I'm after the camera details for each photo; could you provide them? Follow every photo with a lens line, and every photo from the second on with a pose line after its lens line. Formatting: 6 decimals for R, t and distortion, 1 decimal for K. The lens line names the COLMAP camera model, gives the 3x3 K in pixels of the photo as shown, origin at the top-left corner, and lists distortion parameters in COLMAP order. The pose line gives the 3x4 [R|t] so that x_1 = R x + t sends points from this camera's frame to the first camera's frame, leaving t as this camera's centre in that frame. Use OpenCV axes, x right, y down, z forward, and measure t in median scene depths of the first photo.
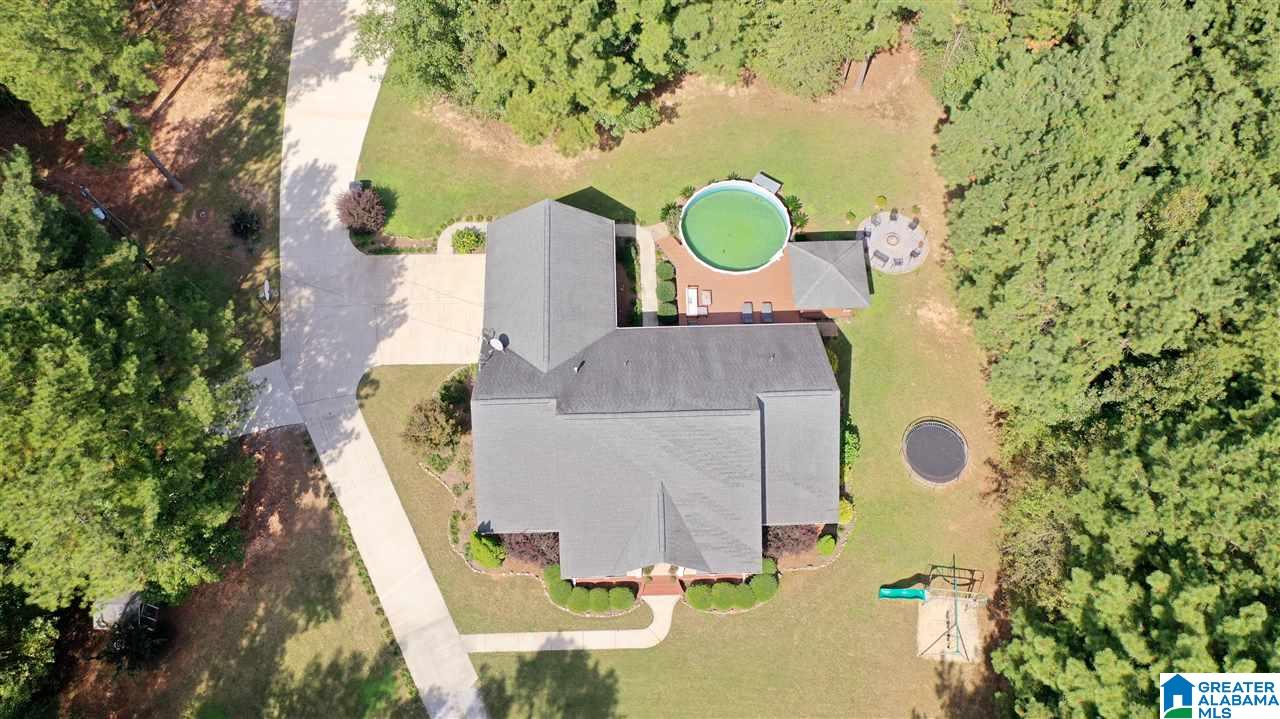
lens RADIAL K [[1018.9, 0, 640.0], [0, 1018.9, 359.5], [0, 0, 1]] dist [0.000008, 0.000952]
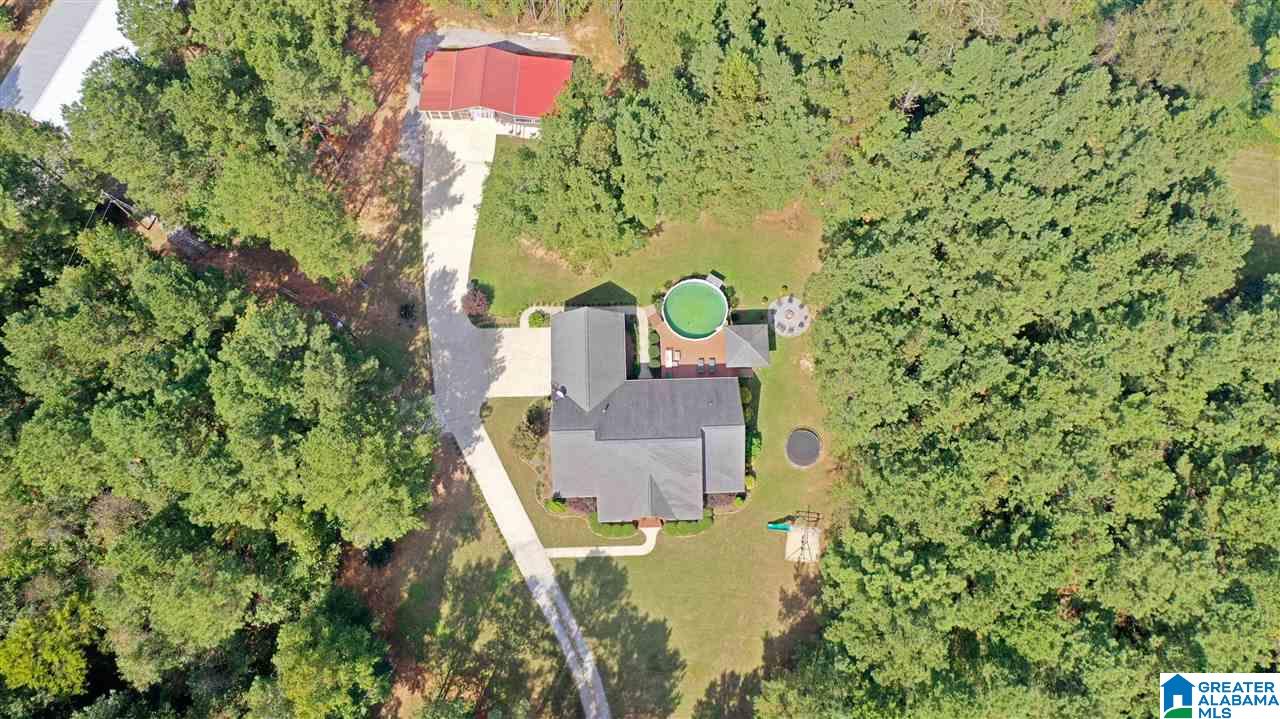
lens RADIAL K [[1018.9, 0, 640.0], [0, 1018.9, 359.5], [0, 0, 1]] dist [0.000008, 0.000952]
pose [[1.000000, -0.000349, -0.000111, 0.001701], [0.000362, 0.987788, 0.155803, -0.330985], [0.000055, -0.155803, 0.987788, -0.726358]]
